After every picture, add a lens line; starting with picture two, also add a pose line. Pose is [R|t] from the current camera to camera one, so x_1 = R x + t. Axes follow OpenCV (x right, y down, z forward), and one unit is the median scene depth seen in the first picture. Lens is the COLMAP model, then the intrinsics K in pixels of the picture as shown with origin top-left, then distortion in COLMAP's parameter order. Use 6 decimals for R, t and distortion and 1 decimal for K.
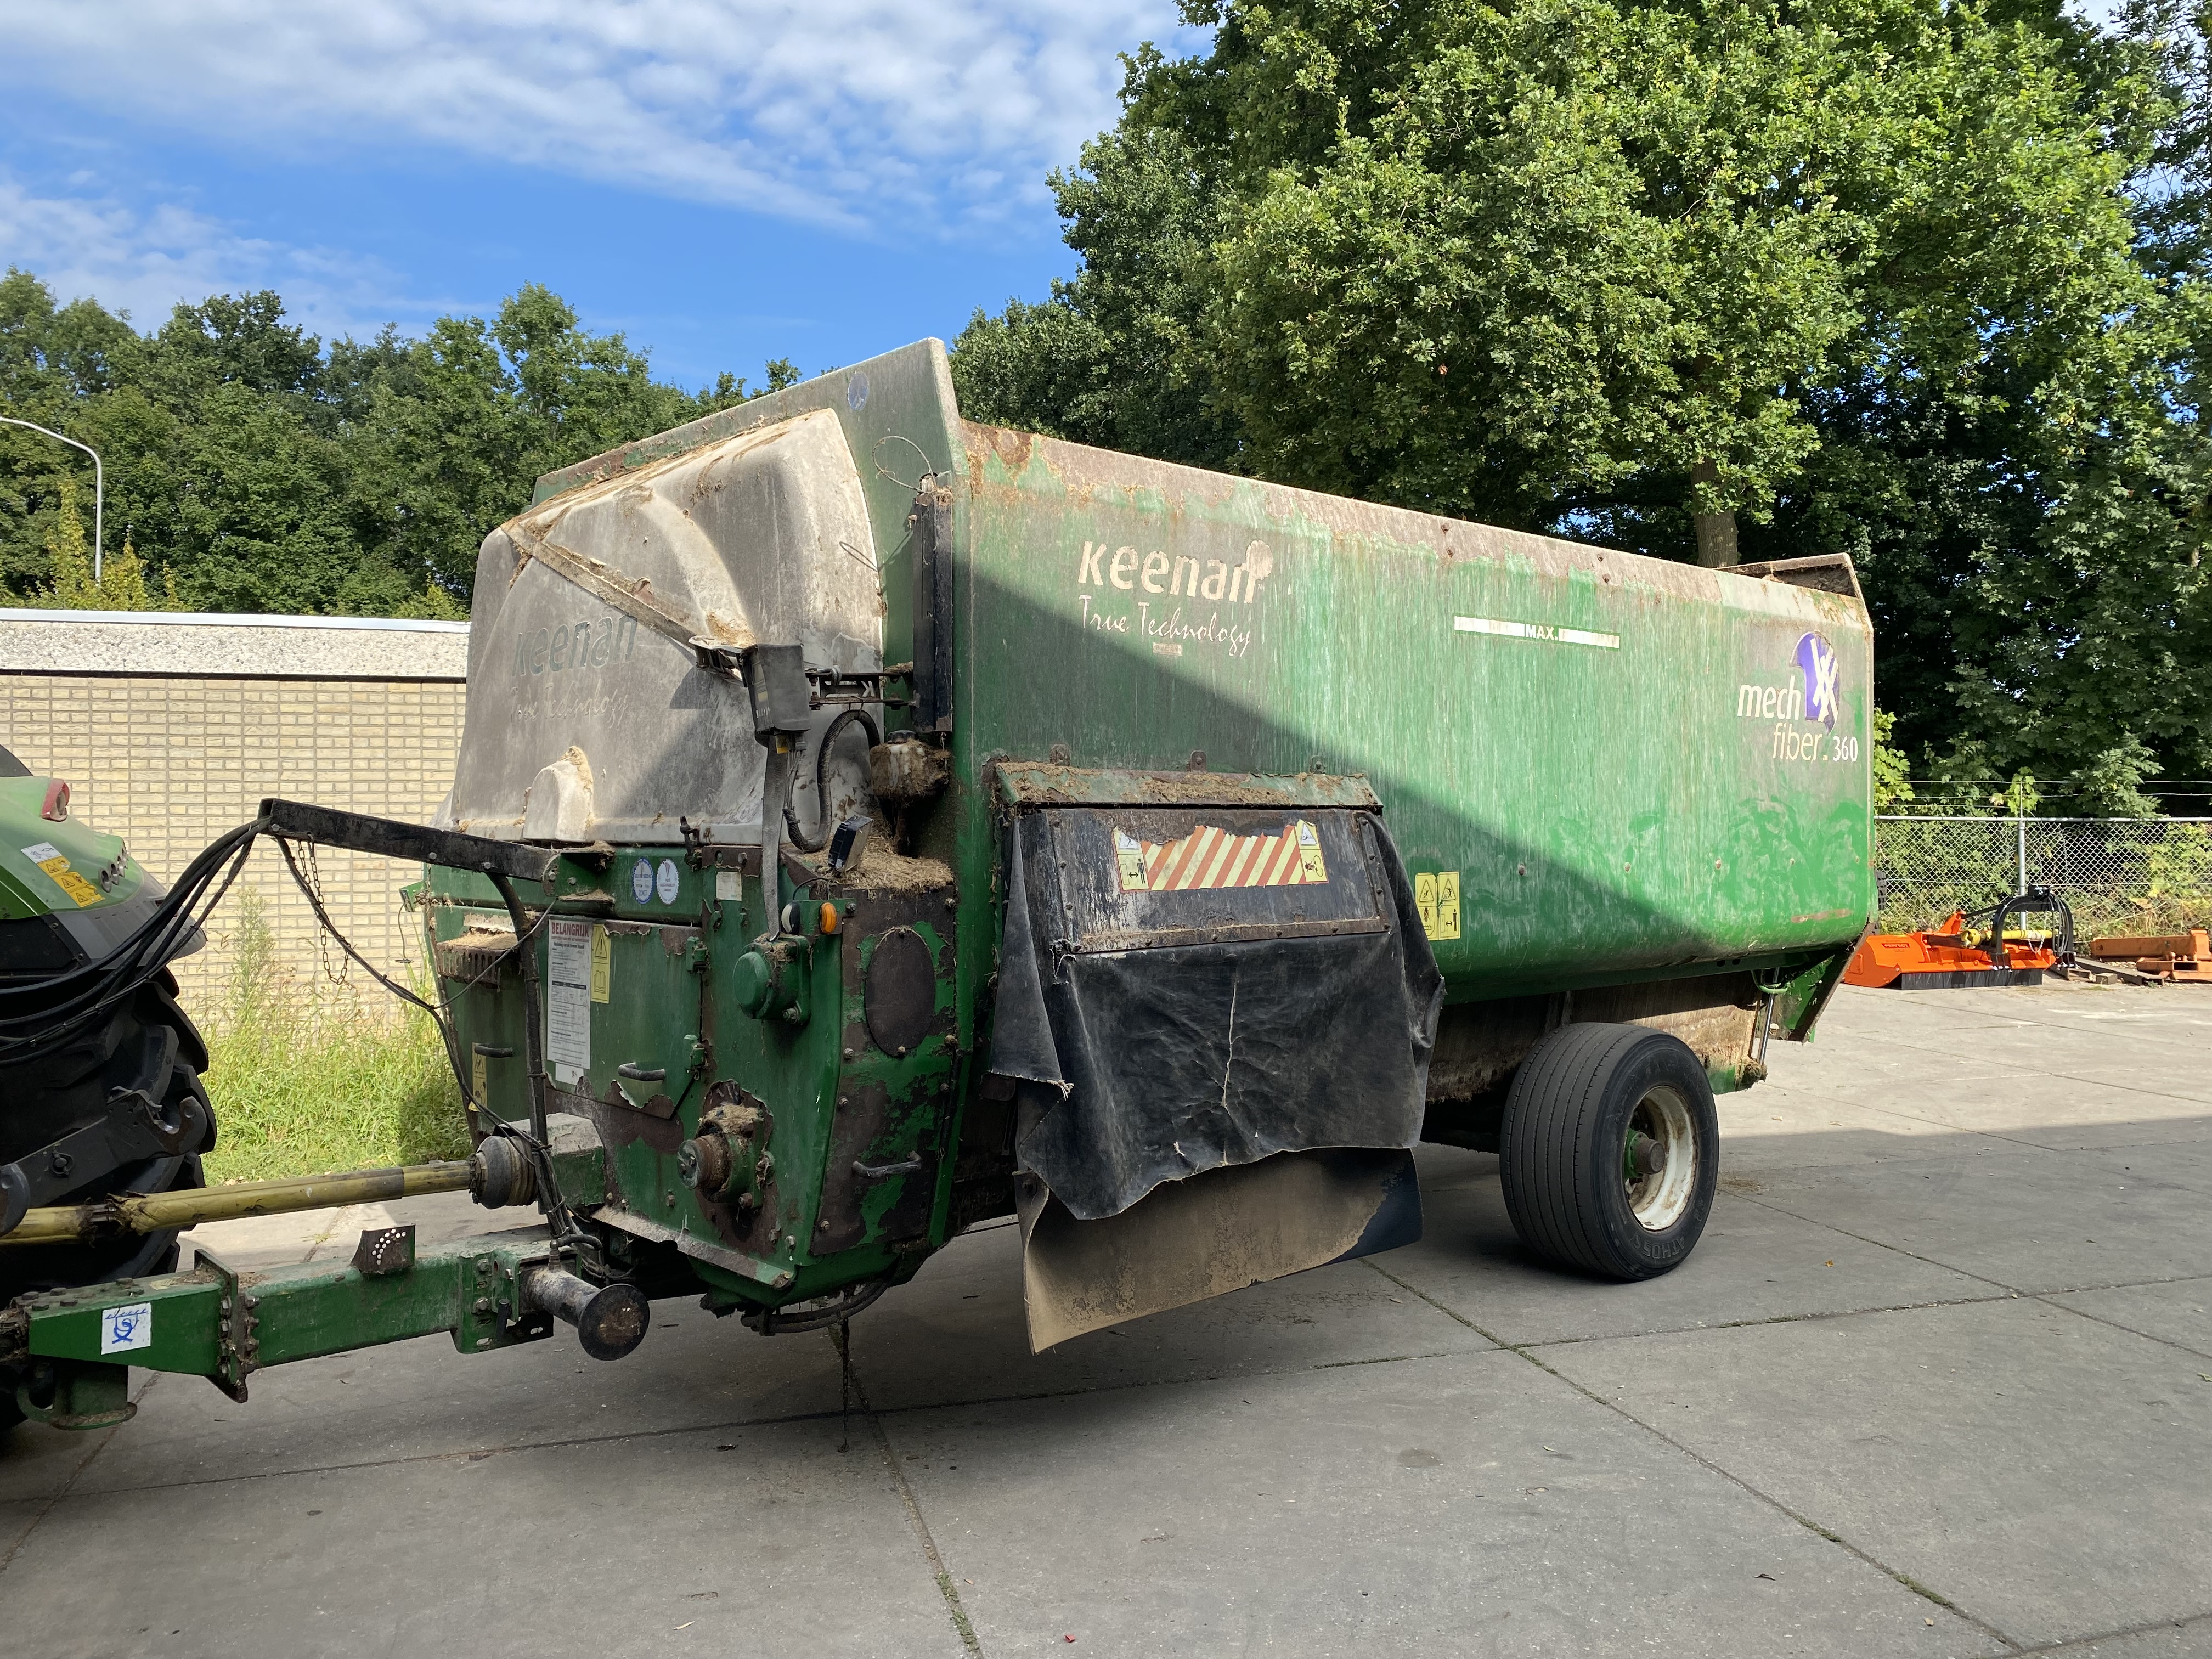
lens RADIAL K [[1703.2, 0, 1106.0], [0, 1703.2, 829.5], [0, 0, 1]] dist [0.014369, -0.001952]
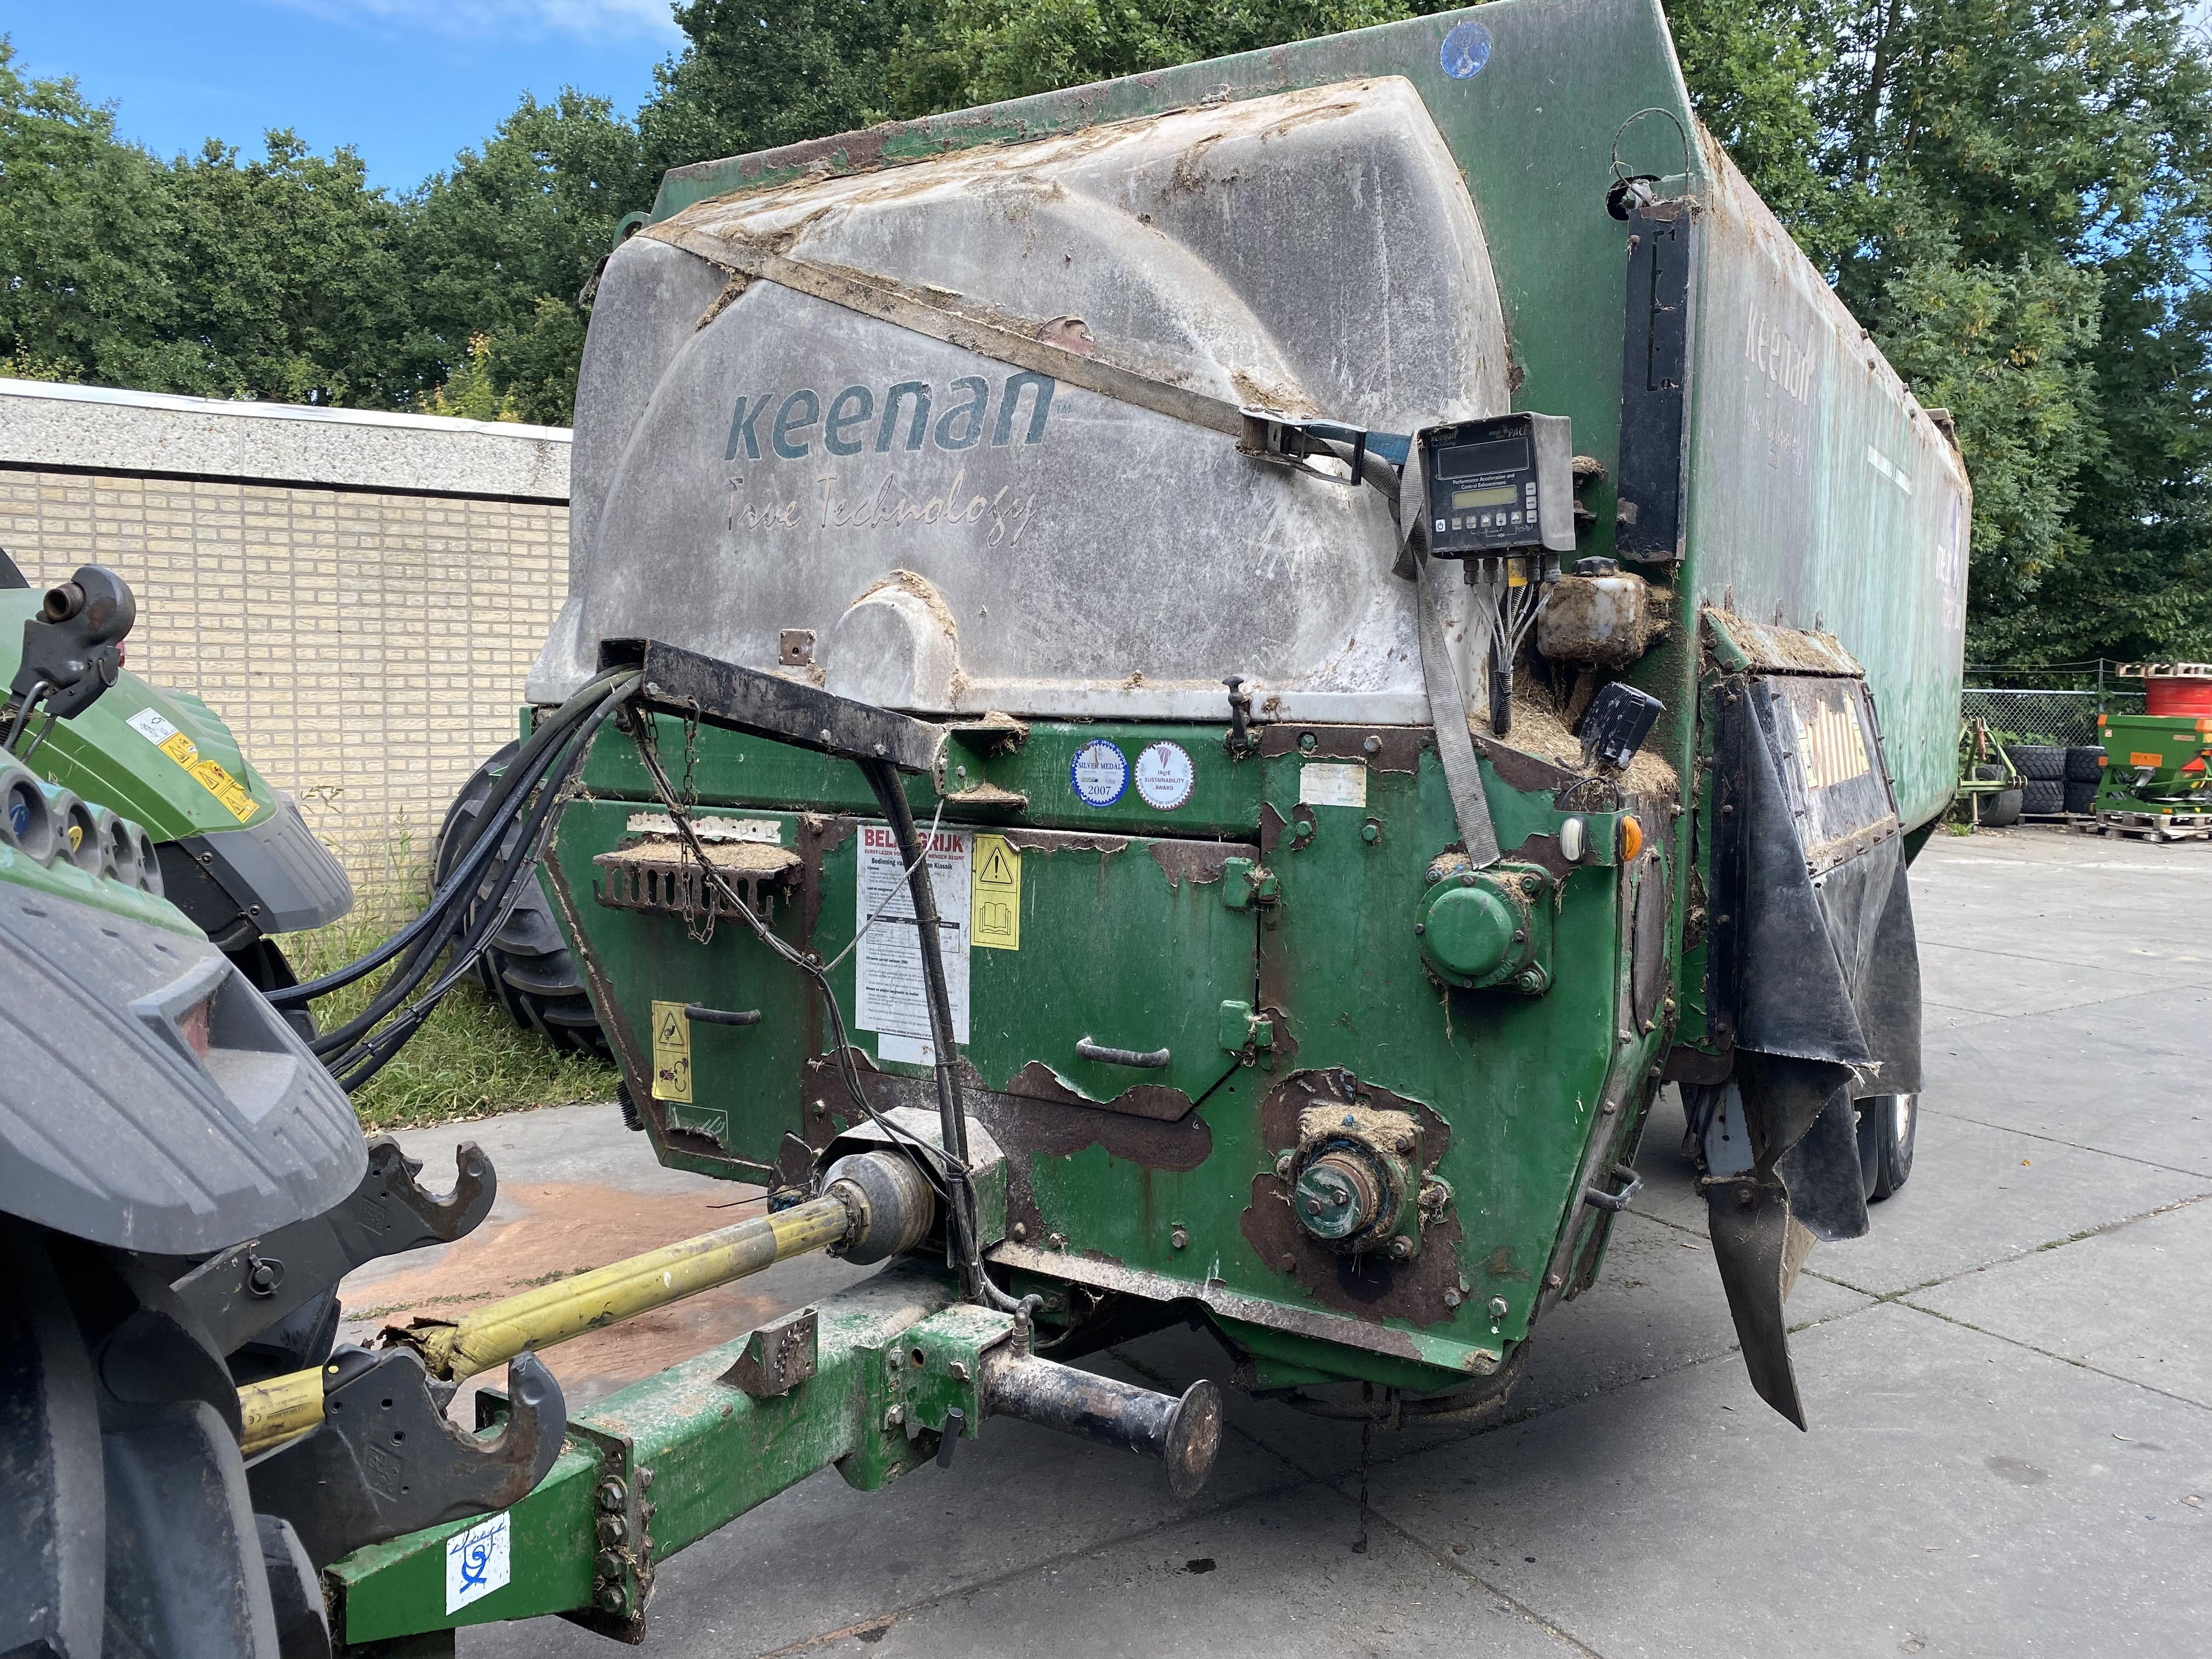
lens RADIAL K [[1679.6, 0, 1106.0], [0, 1679.6, 829.5], [0, 0, 1]] dist [0.039694, -0.041277]
pose [[0.957238, -0.011623, 0.289069, -0.450292], [-0.013148, 0.996412, 0.083603, -0.003142], [-0.289004, -0.083828, 0.953651, 0.354159]]
